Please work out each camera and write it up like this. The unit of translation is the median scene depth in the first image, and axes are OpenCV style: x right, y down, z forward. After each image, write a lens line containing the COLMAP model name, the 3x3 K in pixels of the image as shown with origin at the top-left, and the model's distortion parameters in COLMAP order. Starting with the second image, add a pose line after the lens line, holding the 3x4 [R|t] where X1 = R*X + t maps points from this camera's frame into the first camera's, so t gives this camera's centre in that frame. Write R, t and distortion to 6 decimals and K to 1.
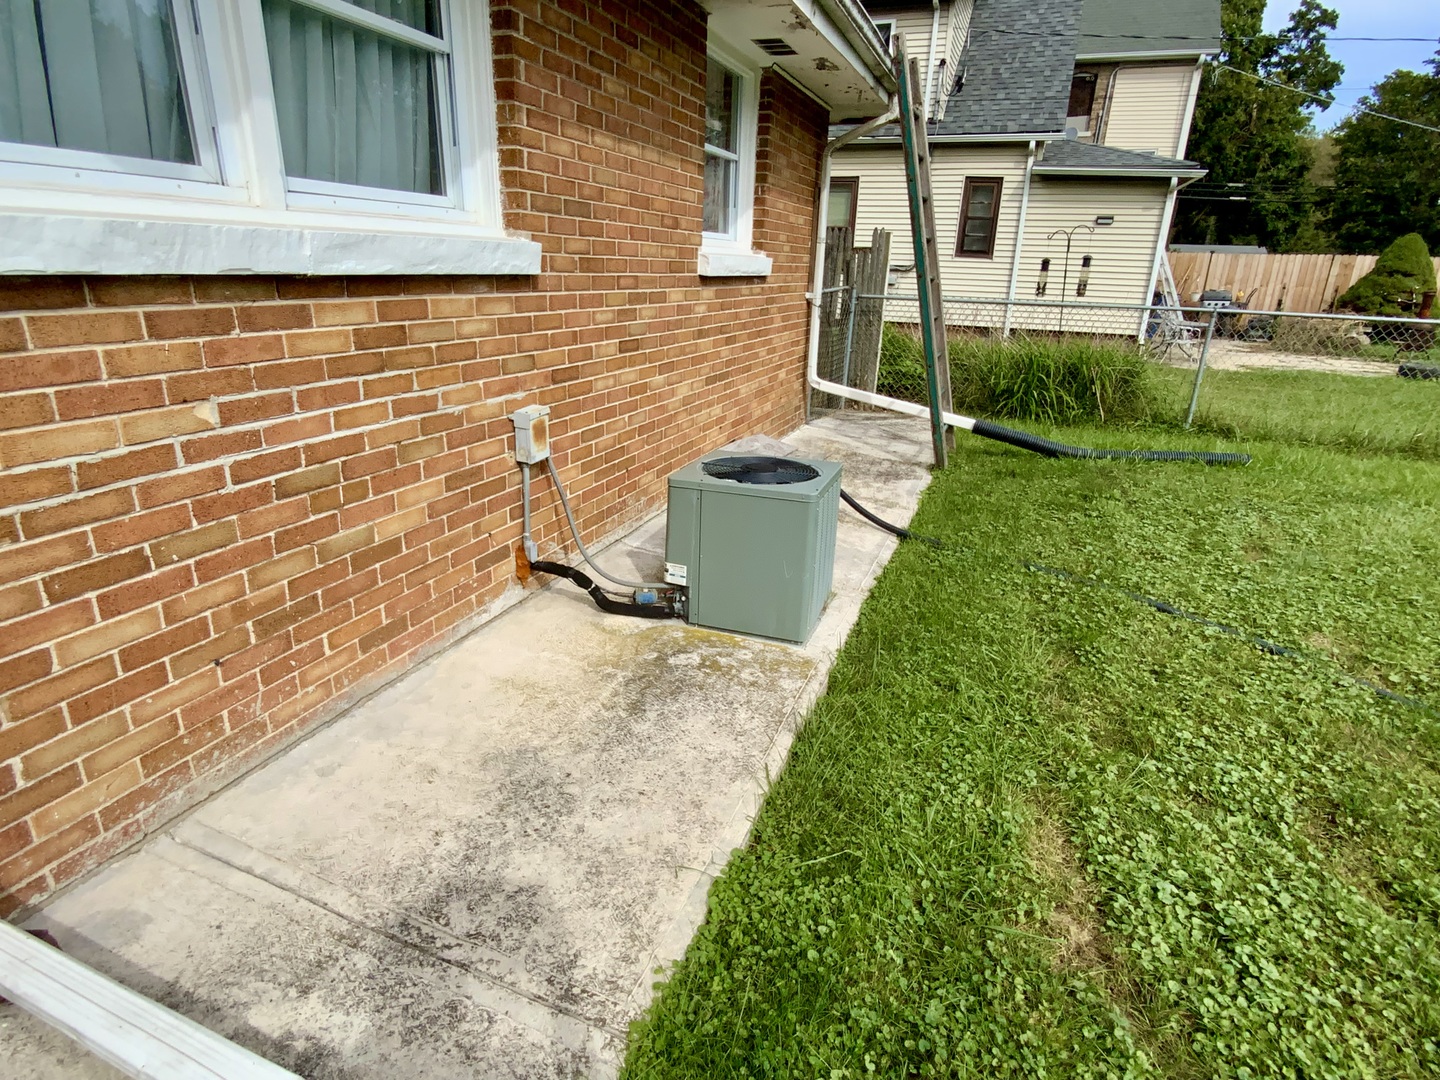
lens RADIAL K [[750.0, 0, 720.0], [0, 750.0, 540.0], [0, 0, 1]] dist [0.001986, -0.006404]
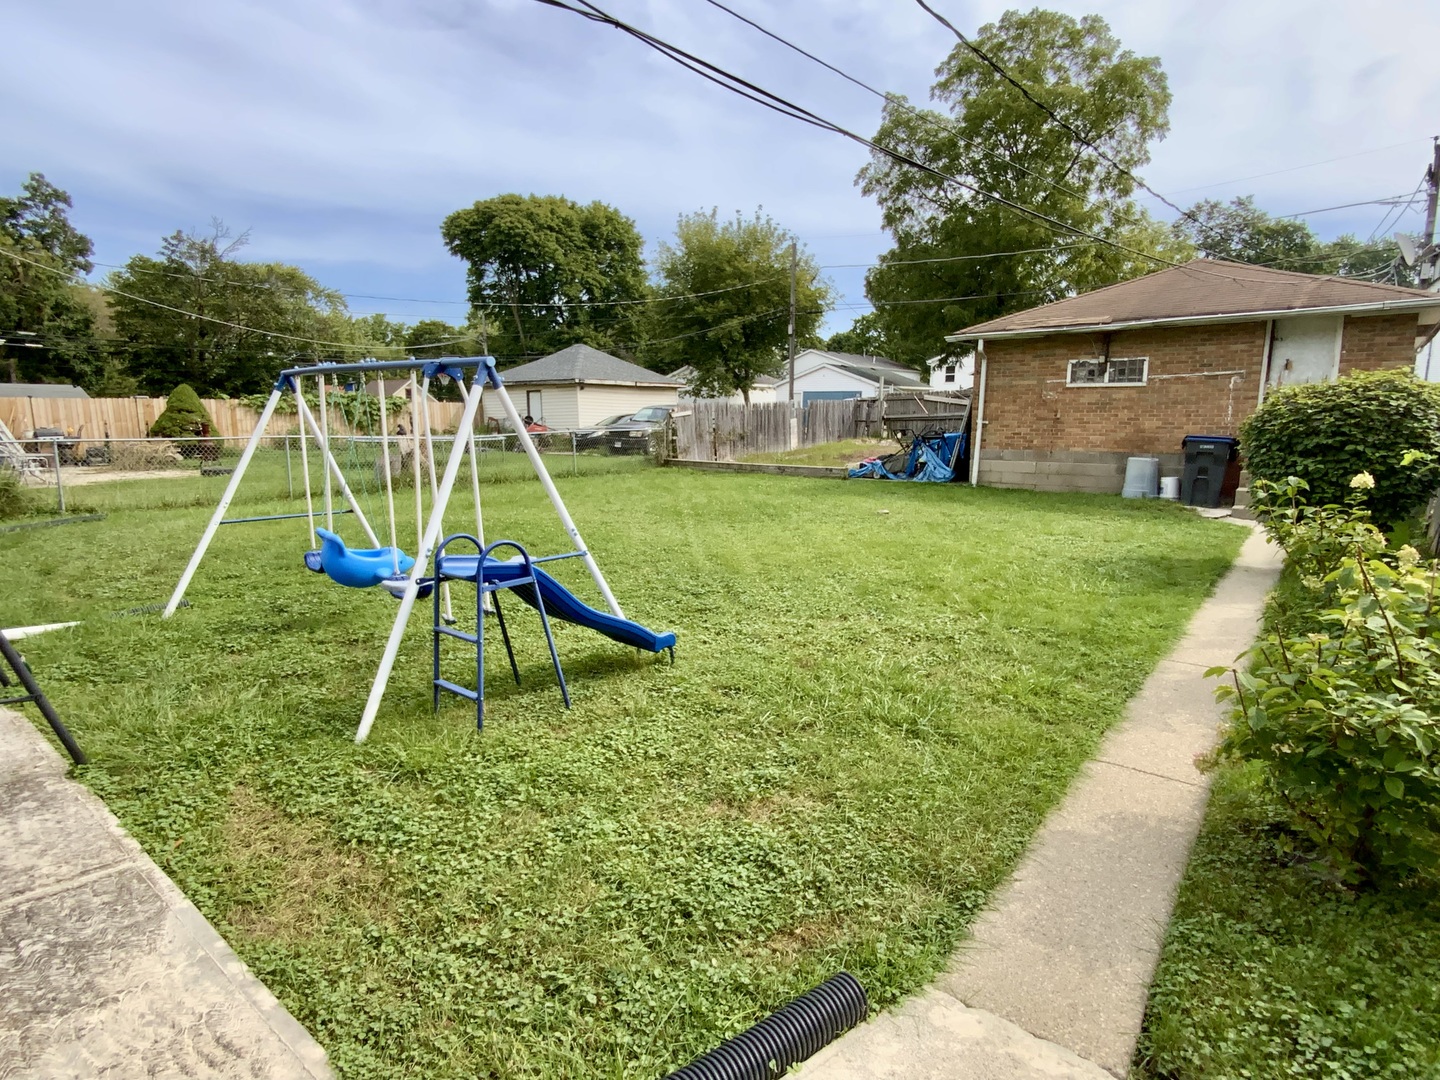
lens RADIAL K [[750.0, 0, 720.0], [0, 750.0, 540.0], [0, 0, 1]] dist [0.001986, -0.006404]
pose [[0.275413, -0.178581, 0.944593, -0.167384], [0.332887, 0.939519, 0.080563, 0.080942], [-0.901850, 0.292255, 0.318203, -0.247491]]
